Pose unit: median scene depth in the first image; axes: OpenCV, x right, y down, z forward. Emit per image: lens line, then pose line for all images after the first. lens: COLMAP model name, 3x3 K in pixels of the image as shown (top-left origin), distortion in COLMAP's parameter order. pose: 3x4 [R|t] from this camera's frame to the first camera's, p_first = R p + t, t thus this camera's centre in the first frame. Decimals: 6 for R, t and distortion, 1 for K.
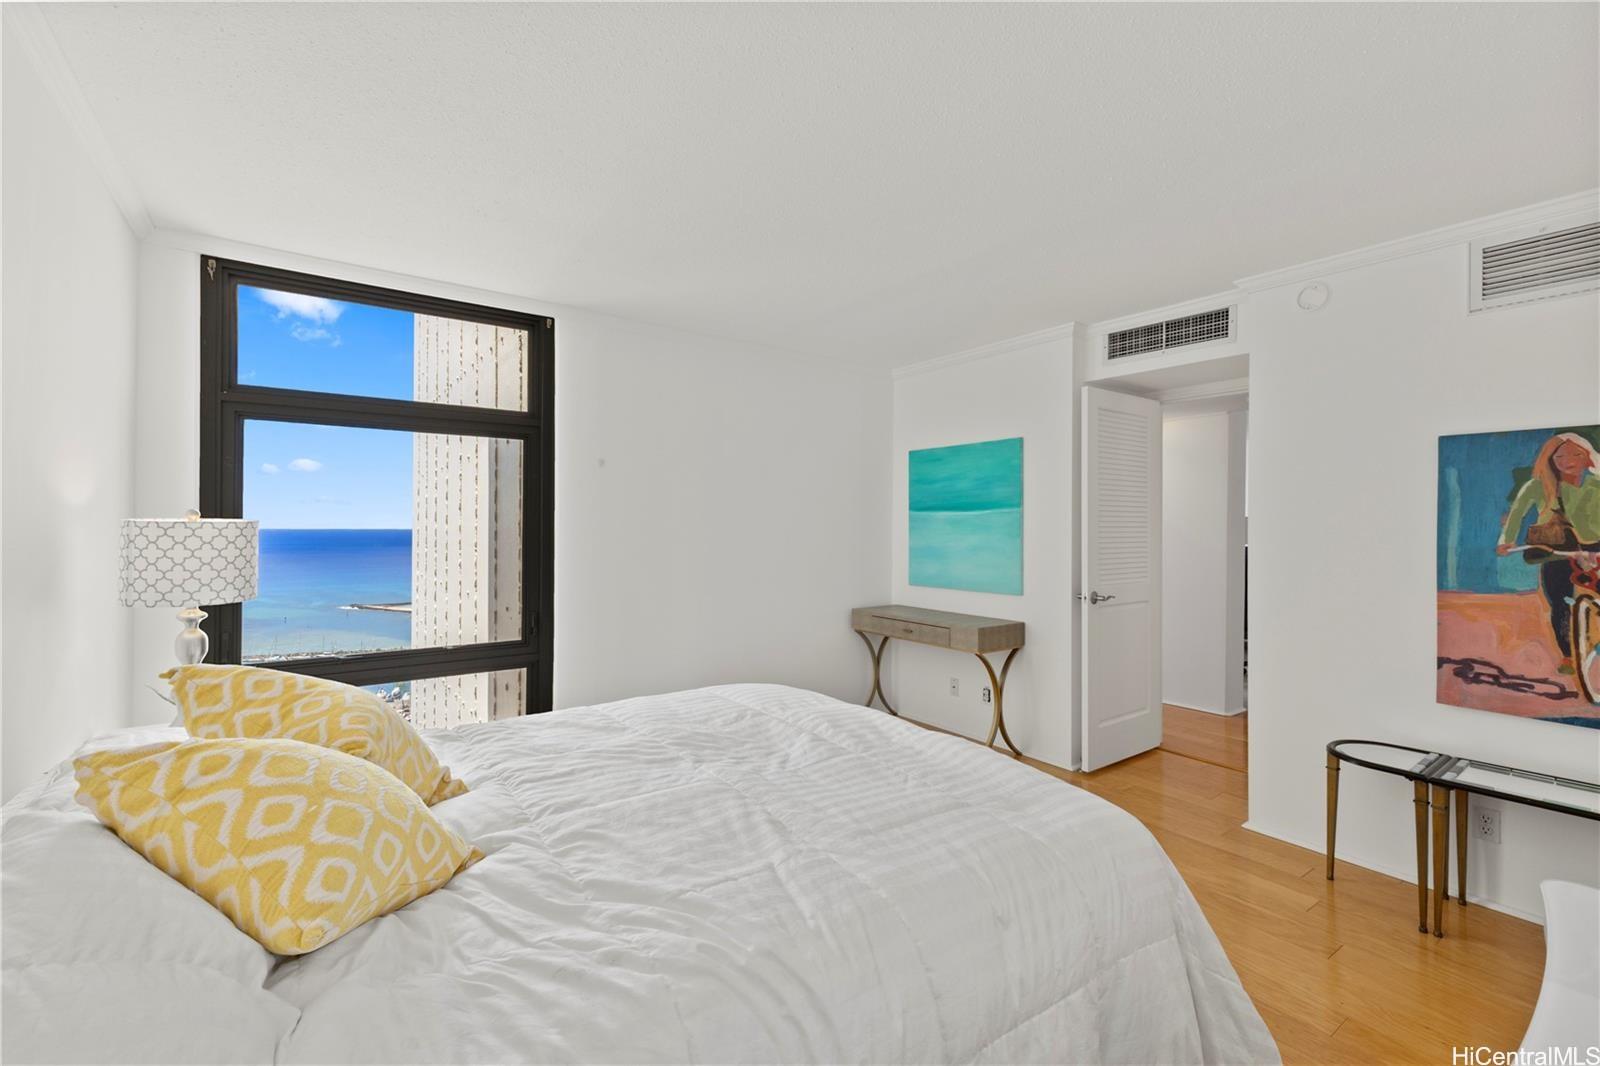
lens RADIAL K [[663.0, 0, 800.0], [0, 663.0, 533.0], [0, 0, 1]] dist [0.004437, 0.000340]
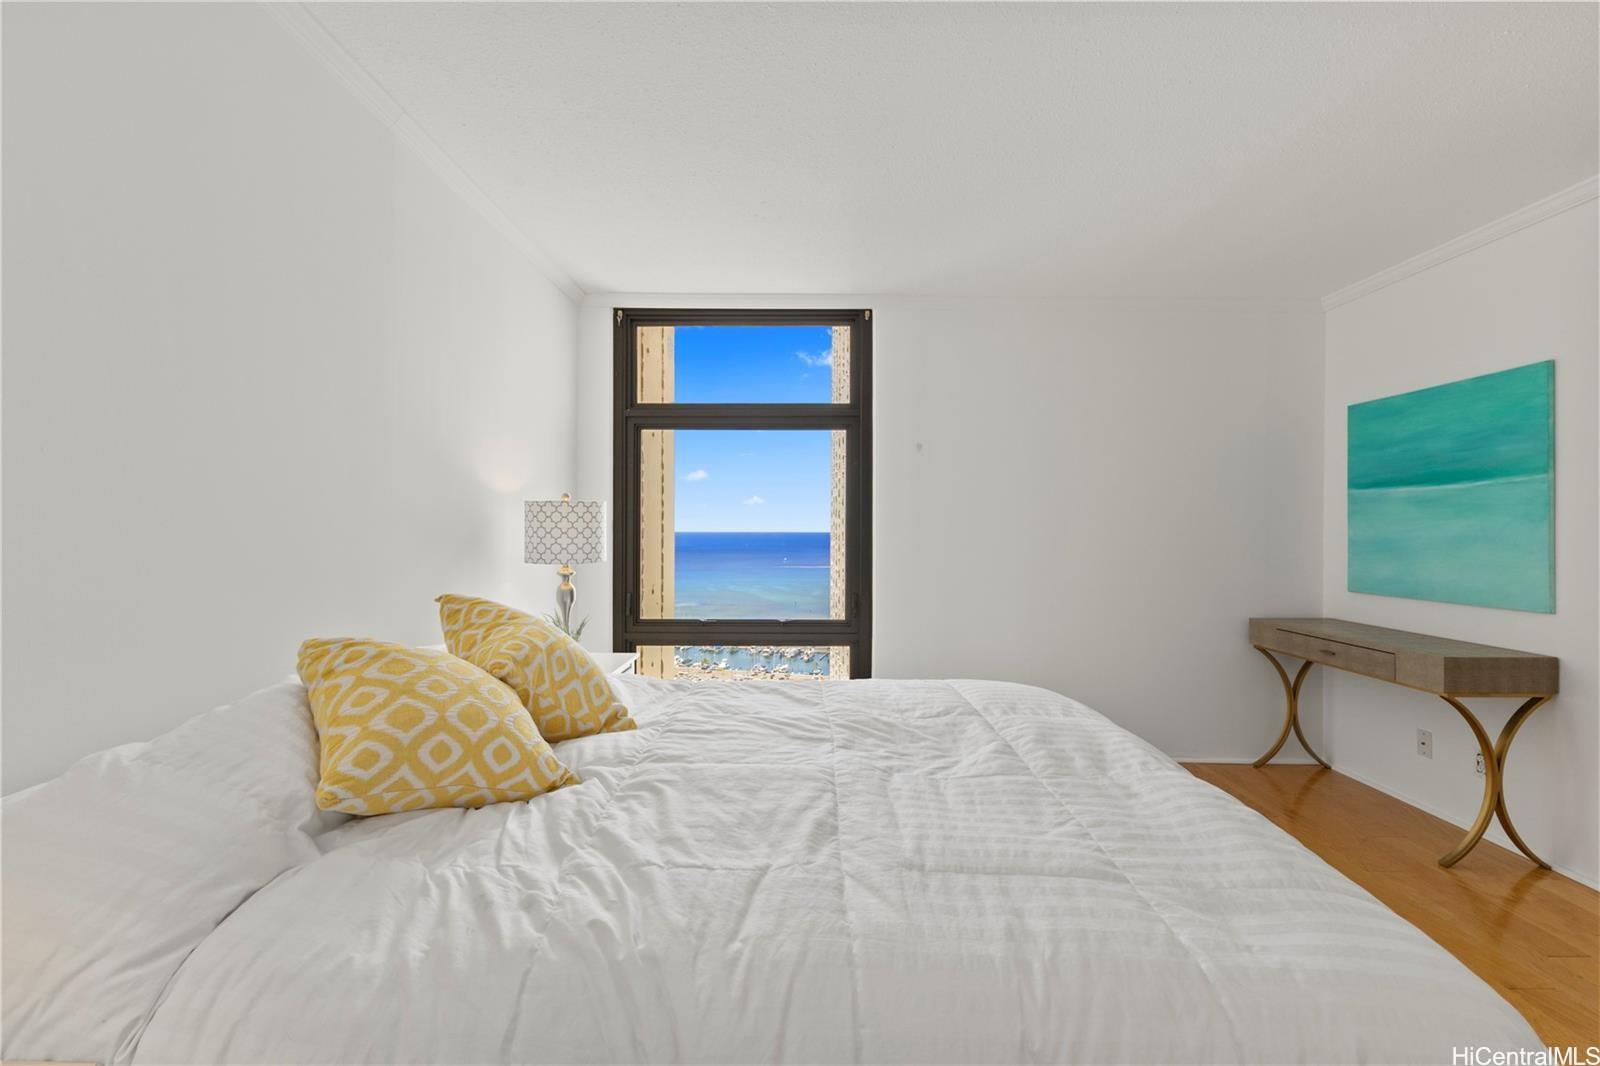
lens RADIAL K [[663.0, 0, 800.0], [0, 663.0, 533.0], [0, 0, 1]] dist [0.004437, 0.000340]
pose [[0.820651, 0.003391, -0.571420, 0.275449], [-0.003123, 0.999994, 0.001450, 0.047644], [0.571422, 0.000595, 0.820656, 0.203428]]
